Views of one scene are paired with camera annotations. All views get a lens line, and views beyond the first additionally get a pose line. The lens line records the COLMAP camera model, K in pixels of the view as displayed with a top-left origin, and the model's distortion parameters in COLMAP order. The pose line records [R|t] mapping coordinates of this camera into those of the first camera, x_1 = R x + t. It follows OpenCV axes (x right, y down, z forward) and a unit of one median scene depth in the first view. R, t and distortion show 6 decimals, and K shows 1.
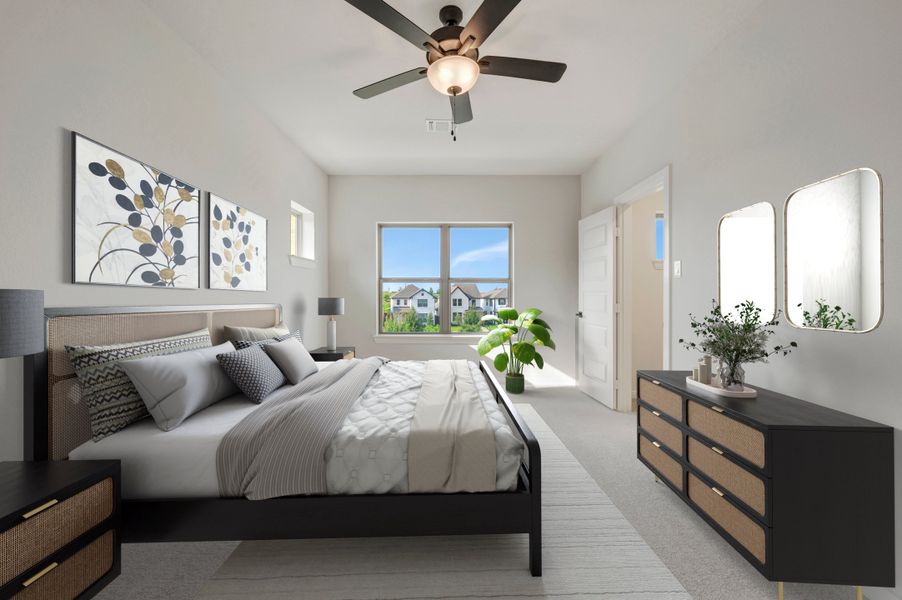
lens RADIAL K [[358.1, 0, 452.0], [0, 358.1, 294.1], [0, 0, 1]] dist [-0.000808, 0.000065]
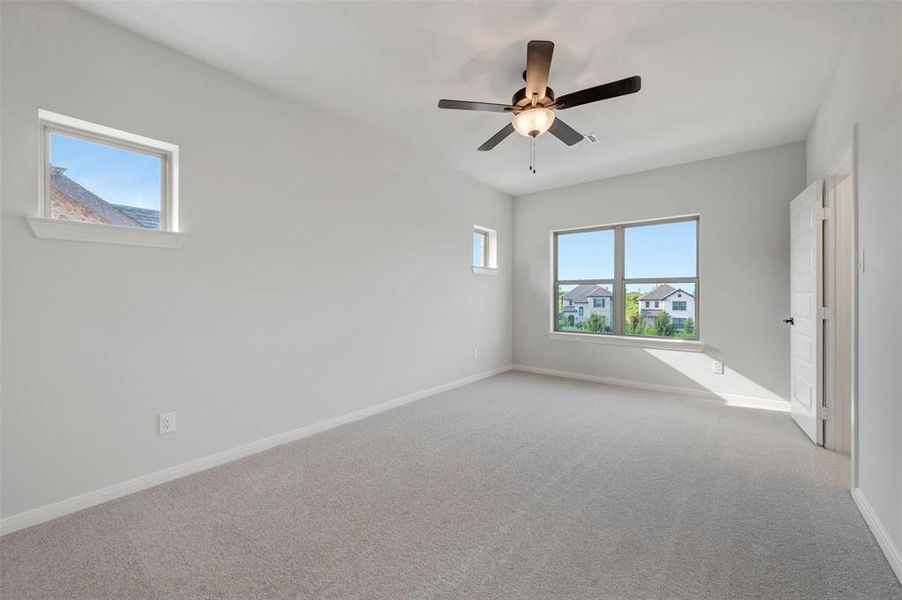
lens RADIAL K [[358.1, 0, 452.0], [0, 358.1, 294.1], [0, 0, 1]] dist [-0.000808, 0.000065]
pose [[0.787408, -0.003302, -0.616424, 0.227777], [0.000988, 0.999991, -0.004095, 0.000226], [0.616432, 0.002615, 0.787404, -0.068639]]
